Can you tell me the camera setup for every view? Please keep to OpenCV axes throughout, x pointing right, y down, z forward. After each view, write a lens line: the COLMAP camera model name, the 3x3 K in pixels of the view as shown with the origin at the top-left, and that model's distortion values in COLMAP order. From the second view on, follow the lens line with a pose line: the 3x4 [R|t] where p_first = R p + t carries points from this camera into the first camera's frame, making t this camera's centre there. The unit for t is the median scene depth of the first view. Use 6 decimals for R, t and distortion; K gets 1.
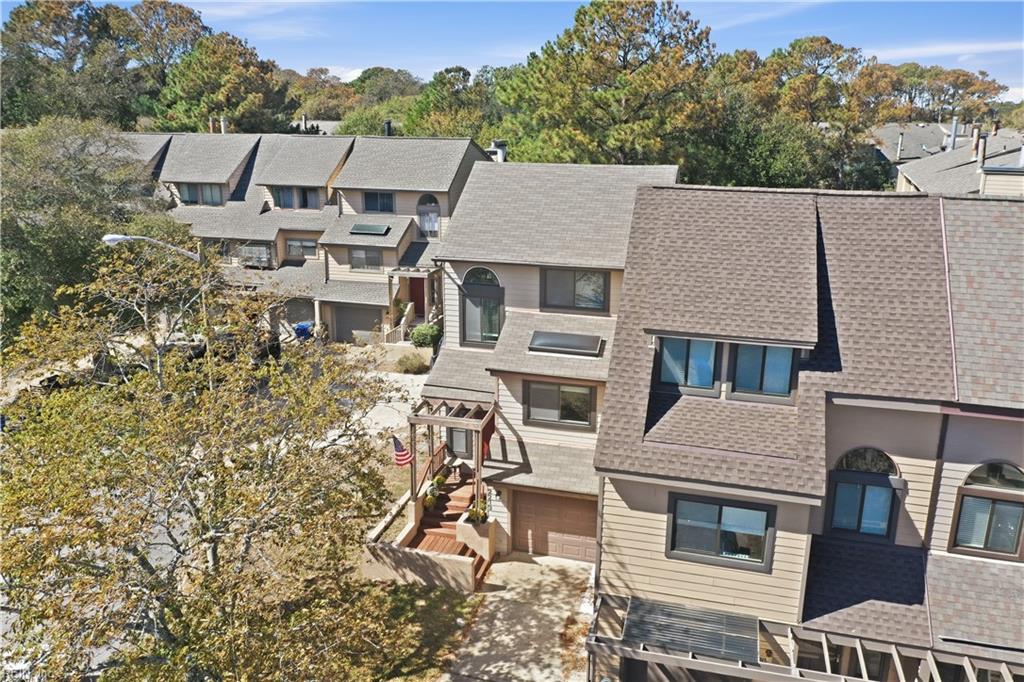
lens RADIAL K [[793.9, 0, 512.0], [0, 793.9, 341.0], [0, 0, 1]] dist [-0.006291, 0.008083]
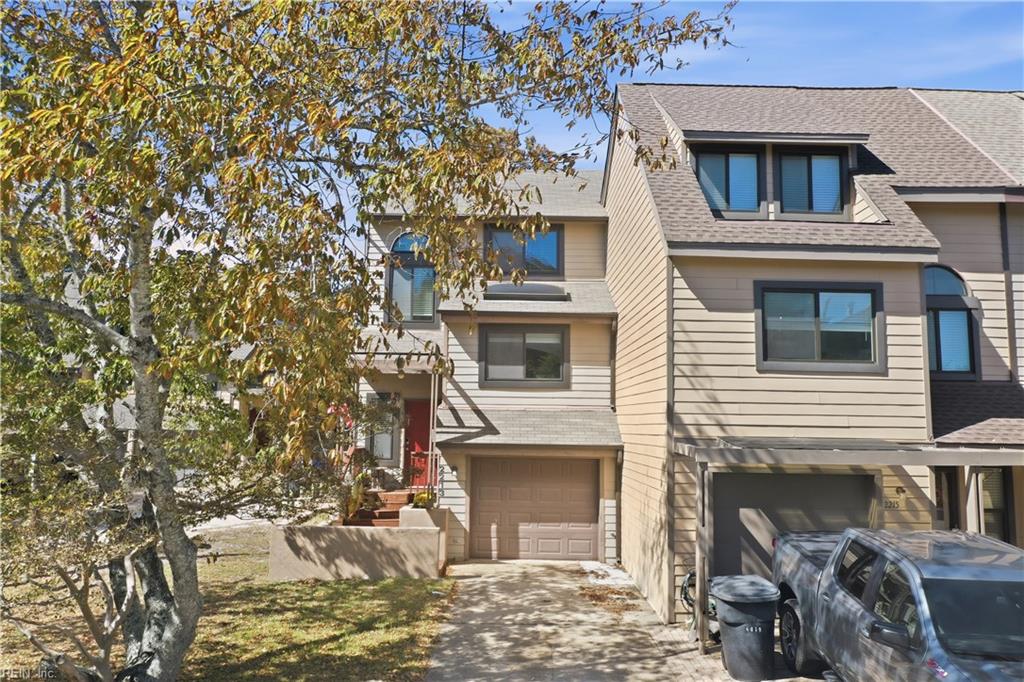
lens RADIAL K [[793.9, 0, 512.0], [0, 793.9, 341.0], [0, 0, 1]] dist [-0.006291, 0.008083]
pose [[0.962143, 0.038350, 0.269832, -0.236479], [0.068891, 0.923679, -0.376924, 0.501683], [-0.263694, 0.381244, 0.886069, 0.357441]]
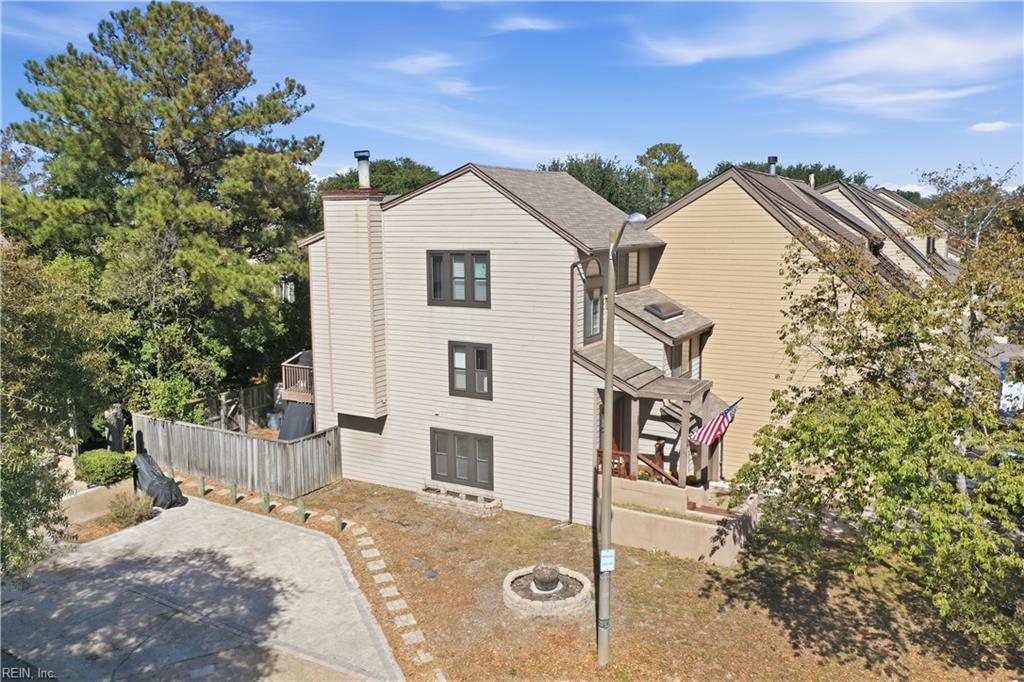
lens RADIAL K [[793.9, 0, 512.0], [0, 793.9, 341.0], [0, 0, 1]] dist [-0.006291, 0.008083]
pose [[0.230482, -0.149227, 0.961566, -1.504164], [0.283683, 0.955550, 0.080297, -0.148193], [-0.930807, 0.254273, 0.262570, 1.227853]]
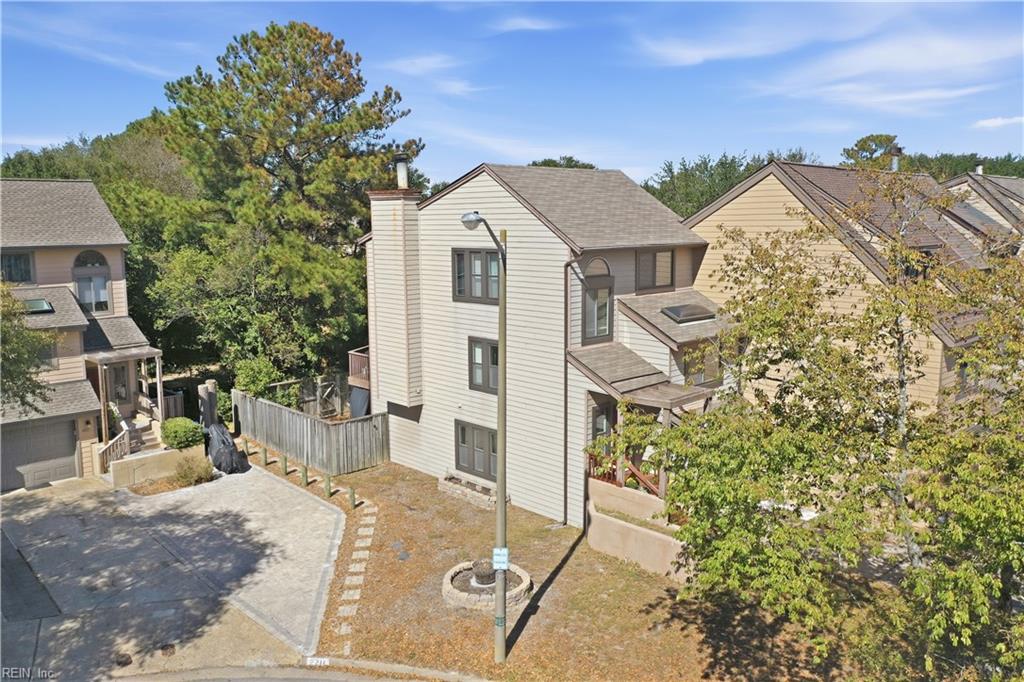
lens RADIAL K [[793.9, 0, 512.0], [0, 793.9, 341.0], [0, 0, 1]] dist [-0.006291, 0.008083]
pose [[0.498365, -0.135422, 0.856325, -1.368261], [0.254204, 0.967138, 0.005004, -0.035886], [-0.828862, 0.215187, 0.516412, 0.856476]]
